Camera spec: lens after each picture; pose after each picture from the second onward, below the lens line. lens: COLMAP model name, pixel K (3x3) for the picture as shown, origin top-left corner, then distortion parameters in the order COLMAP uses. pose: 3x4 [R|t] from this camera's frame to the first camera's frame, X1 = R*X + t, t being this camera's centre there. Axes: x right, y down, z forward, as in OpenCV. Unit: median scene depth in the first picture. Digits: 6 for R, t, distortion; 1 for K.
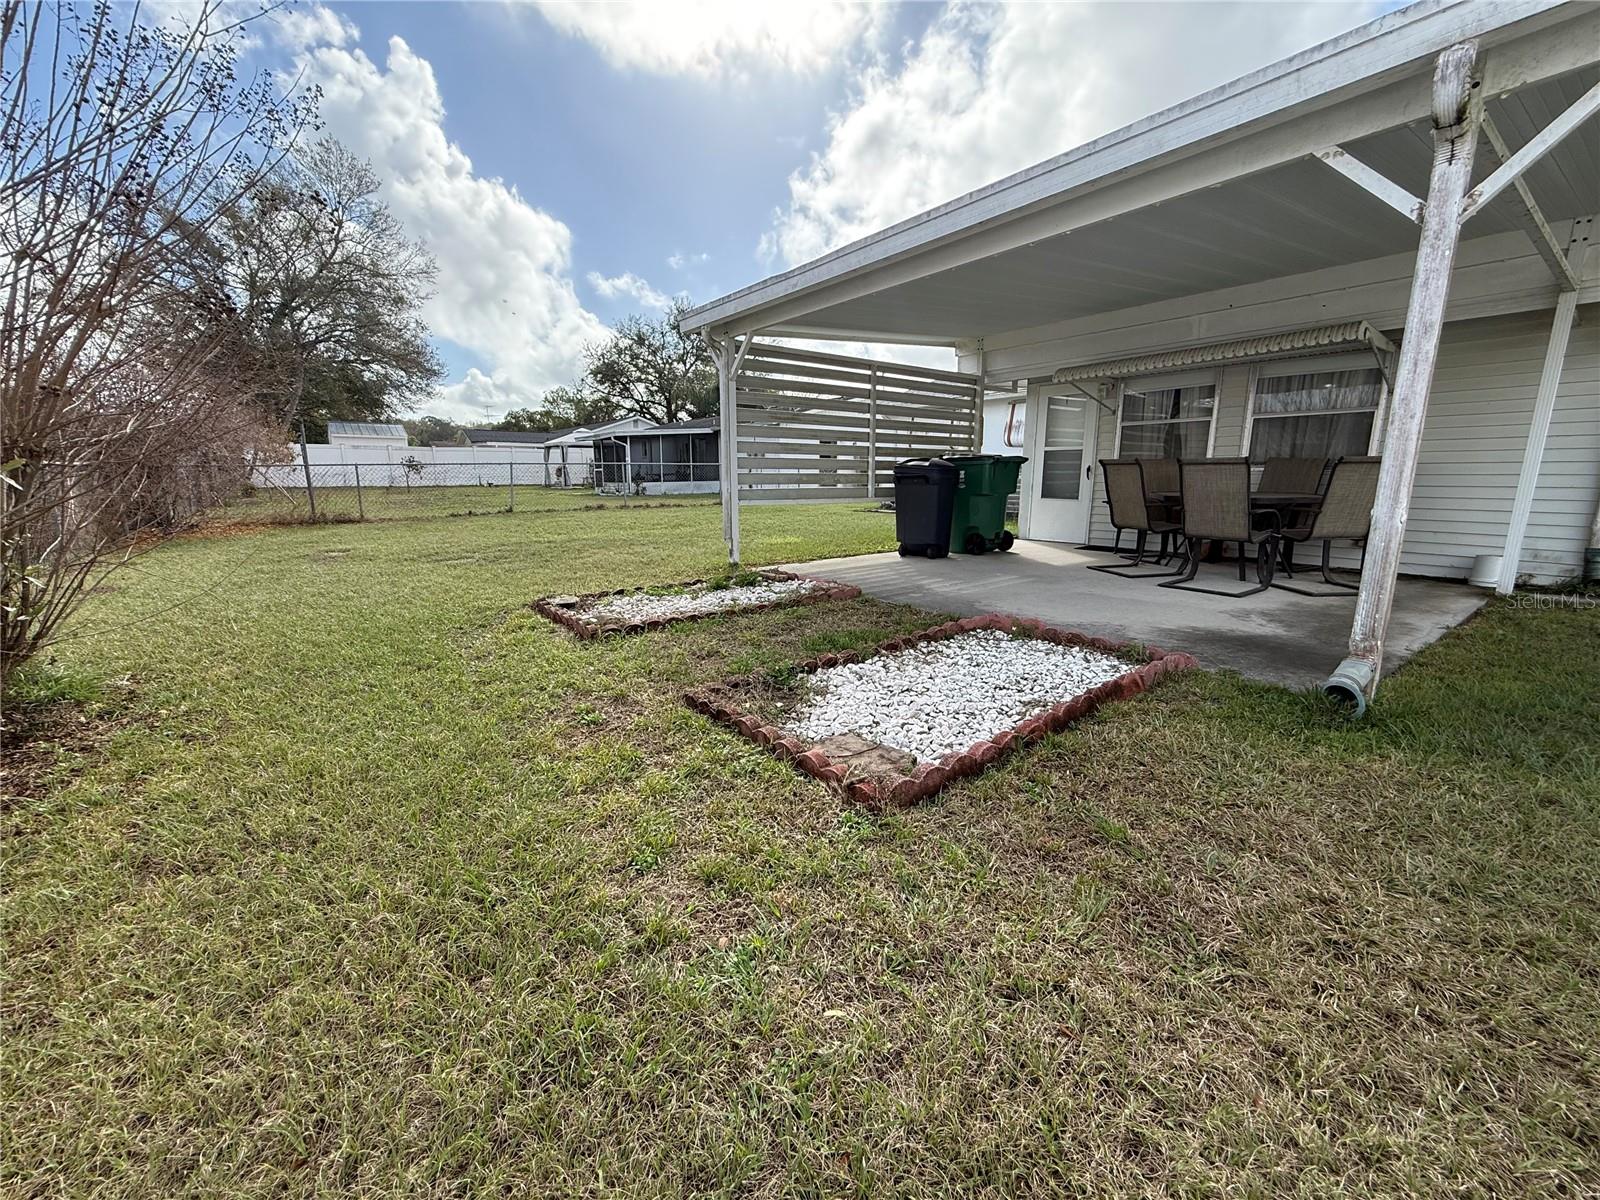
lens RADIAL K [[636.2, 0, 801.7], [0, 636.2, 600.3], [0, 0, 1]] dist [-0.001505, 0.000727]
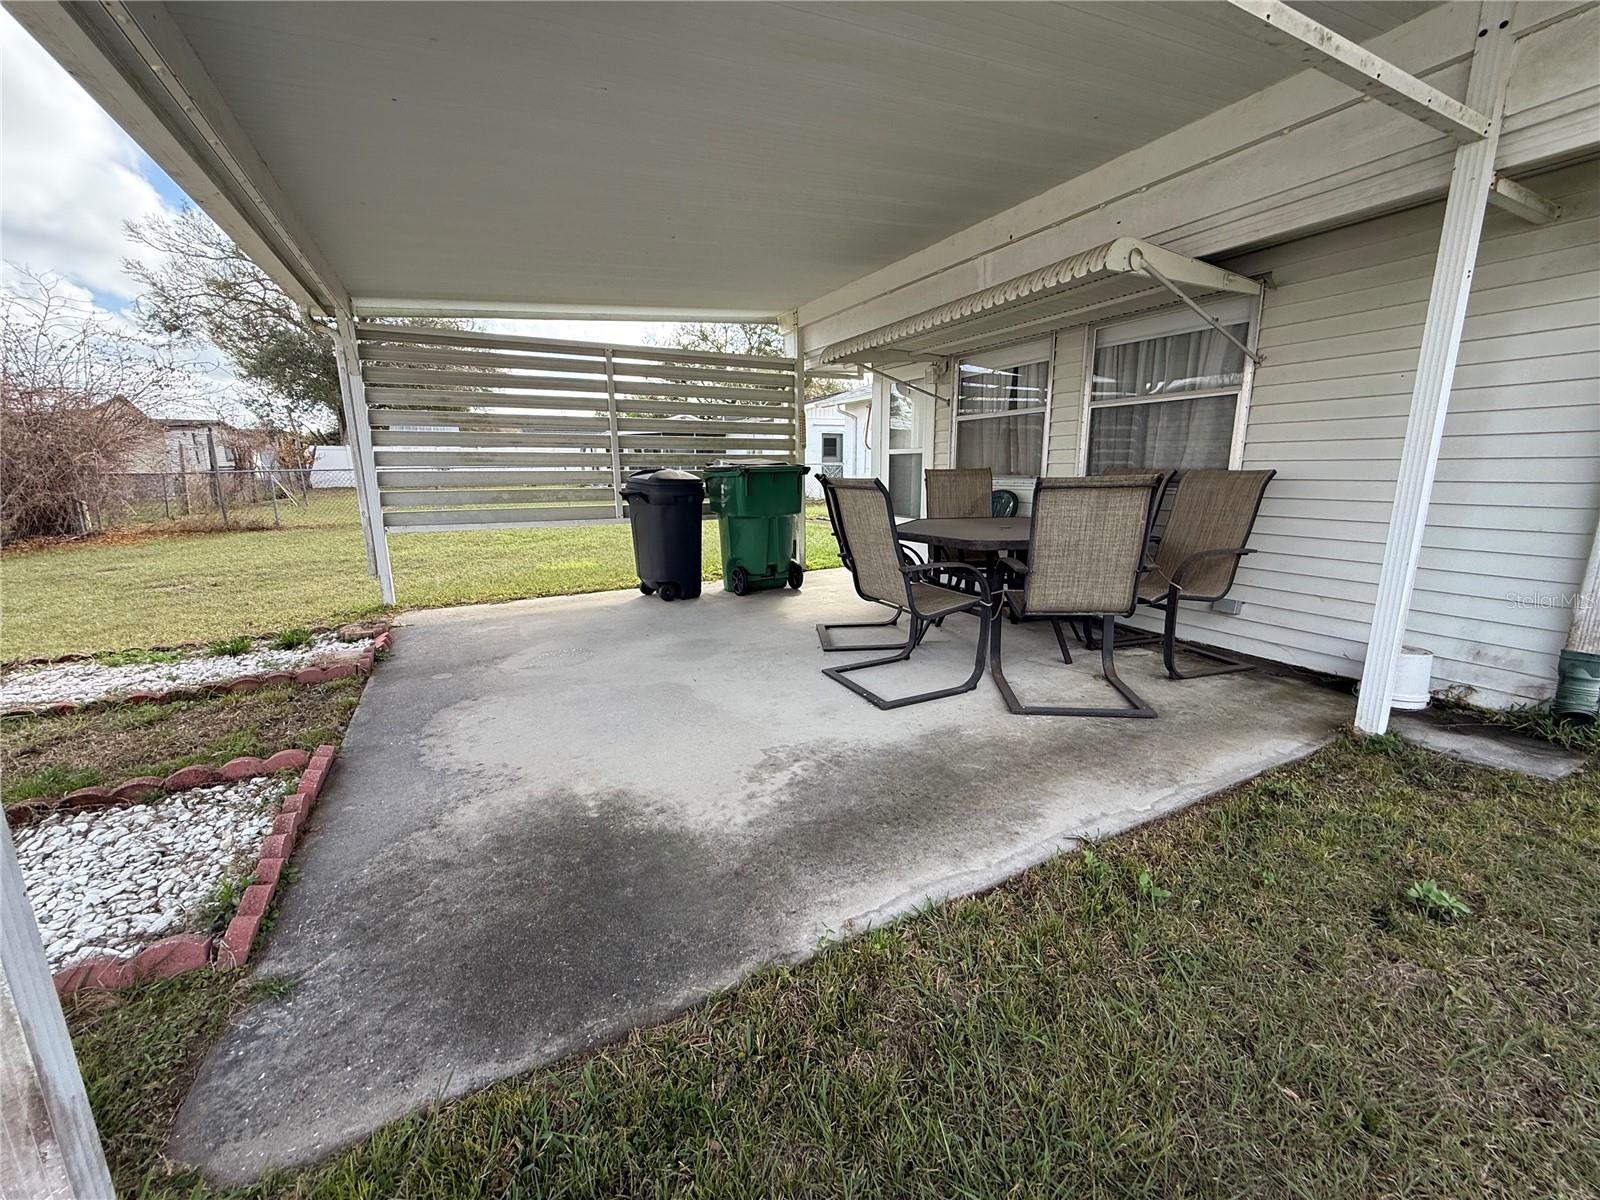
lens RADIAL K [[636.2, 0, 796.7], [0, 636.2, 602.6], [0, 0, 1]] dist [-0.001505, 0.000727]
pose [[0.986585, 0.026497, -0.161083, 0.474426], [-0.024416, 0.999591, 0.014883, -0.076546], [0.161411, -0.010750, 0.986829, 0.263064]]
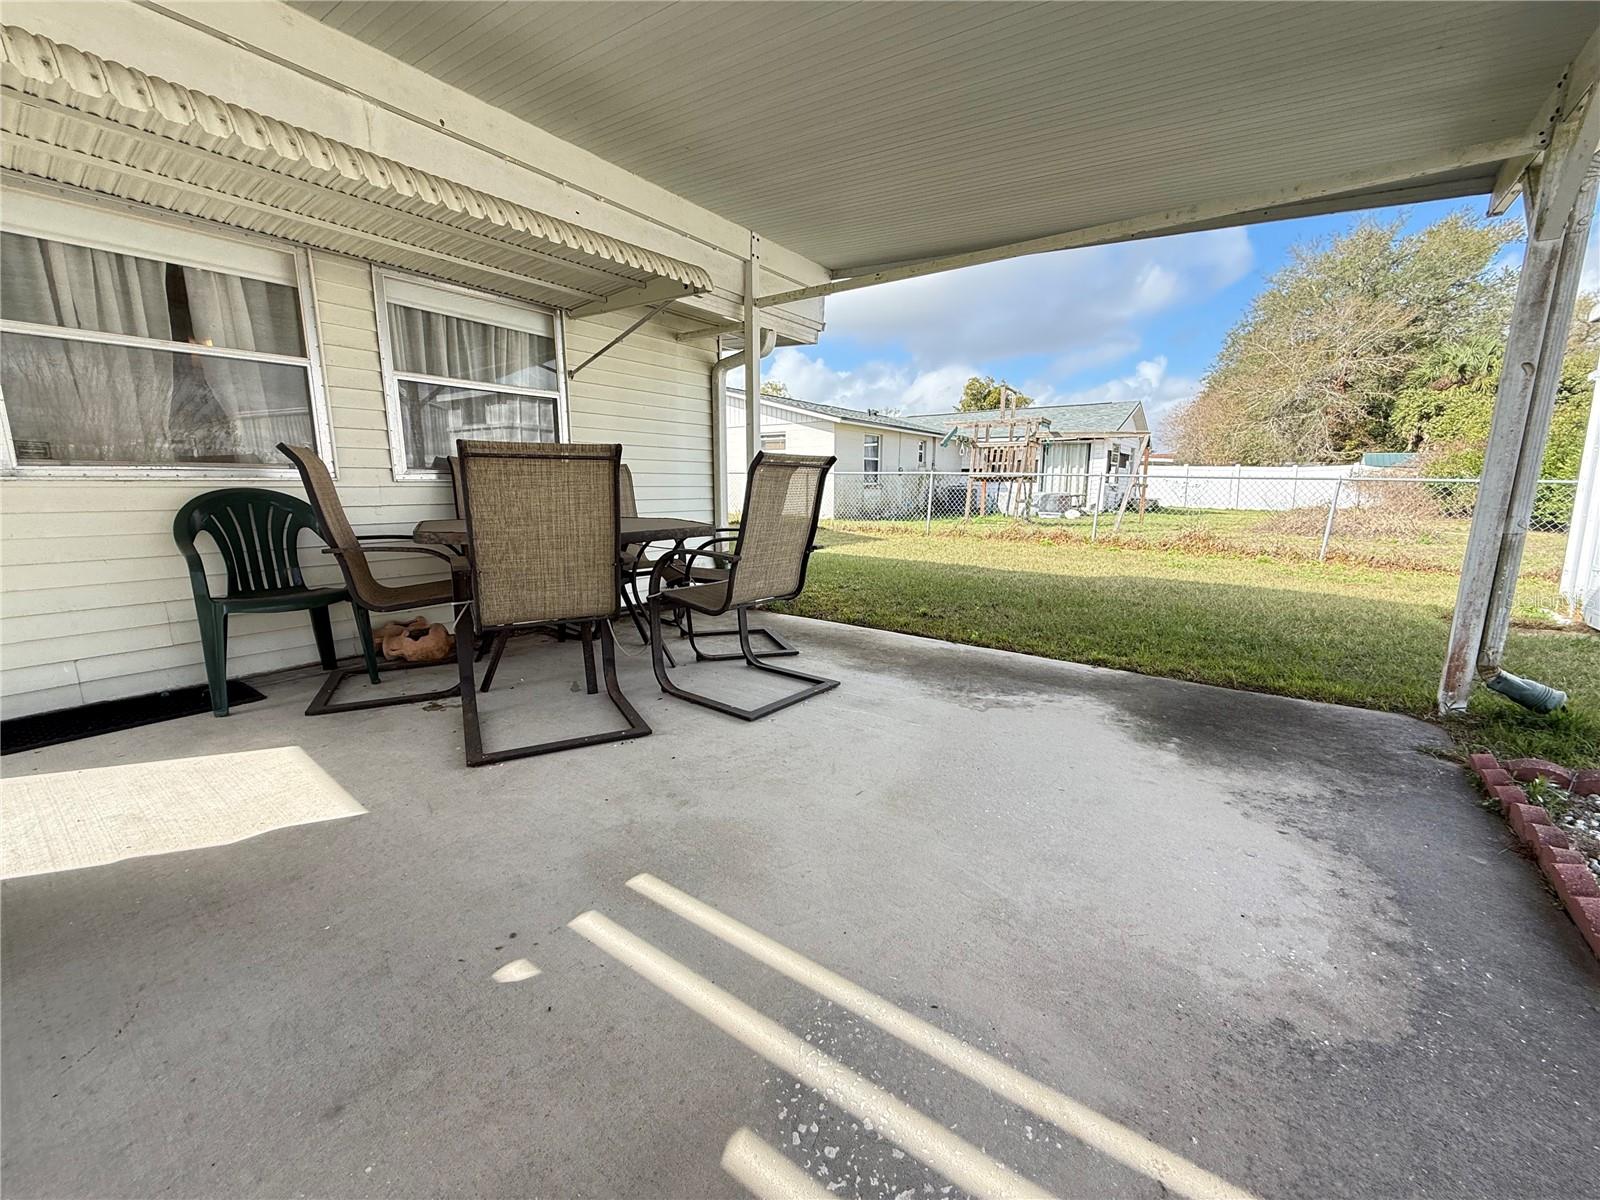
lens RADIAL K [[636.2, 0, 795.0], [0, 636.2, 602.1], [0, 0, 1]] dist [-0.001505, 0.000727]
pose [[-0.278570, -0.173475, 0.944619, 0.093447], [0.186268, 0.955118, 0.230334, -0.155350], [-0.942180, 0.240117, -0.233755, 0.780476]]
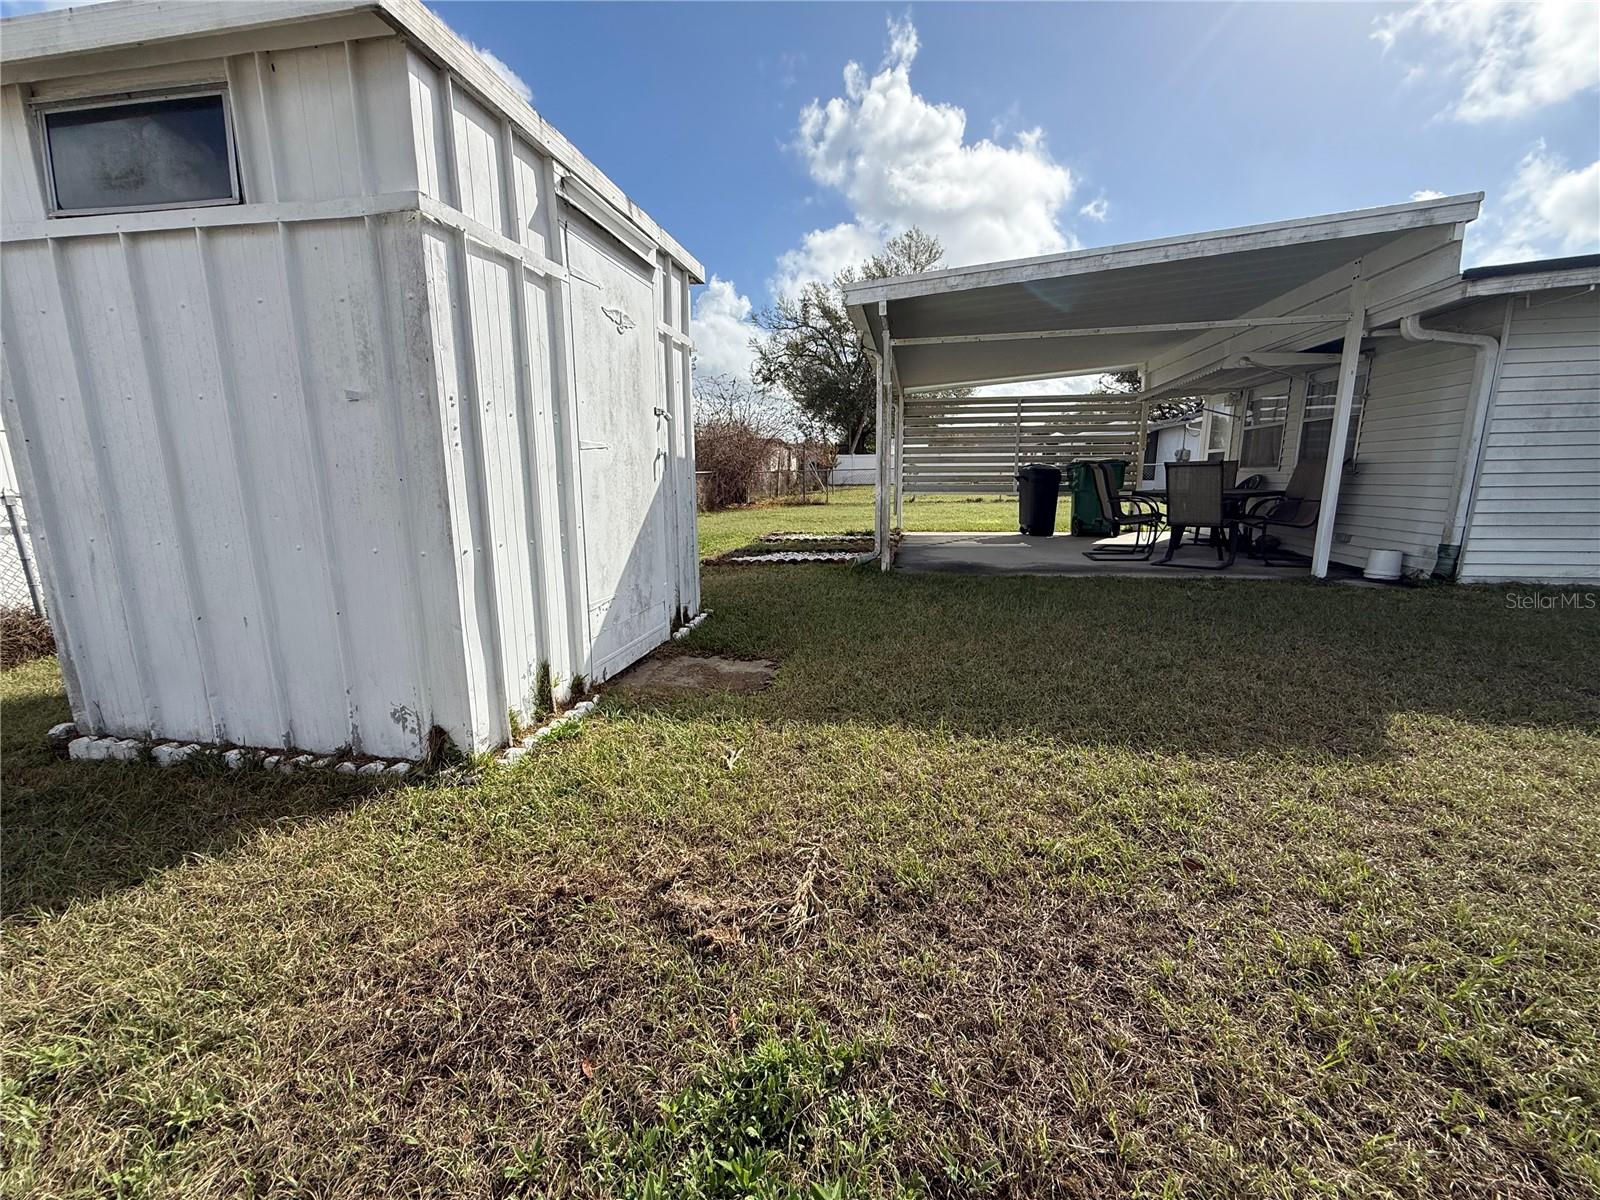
lens RADIAL K [[636.2, 0, 809.7], [0, 636.2, 601.0], [0, 0, 1]] dist [-0.001505, 0.000727]
pose [[0.688574, 0.133922, -0.712692, 0.868157], [-0.132226, 0.989510, 0.058187, 0.059448], [0.713009, 0.054170, 0.699059, -0.314831]]
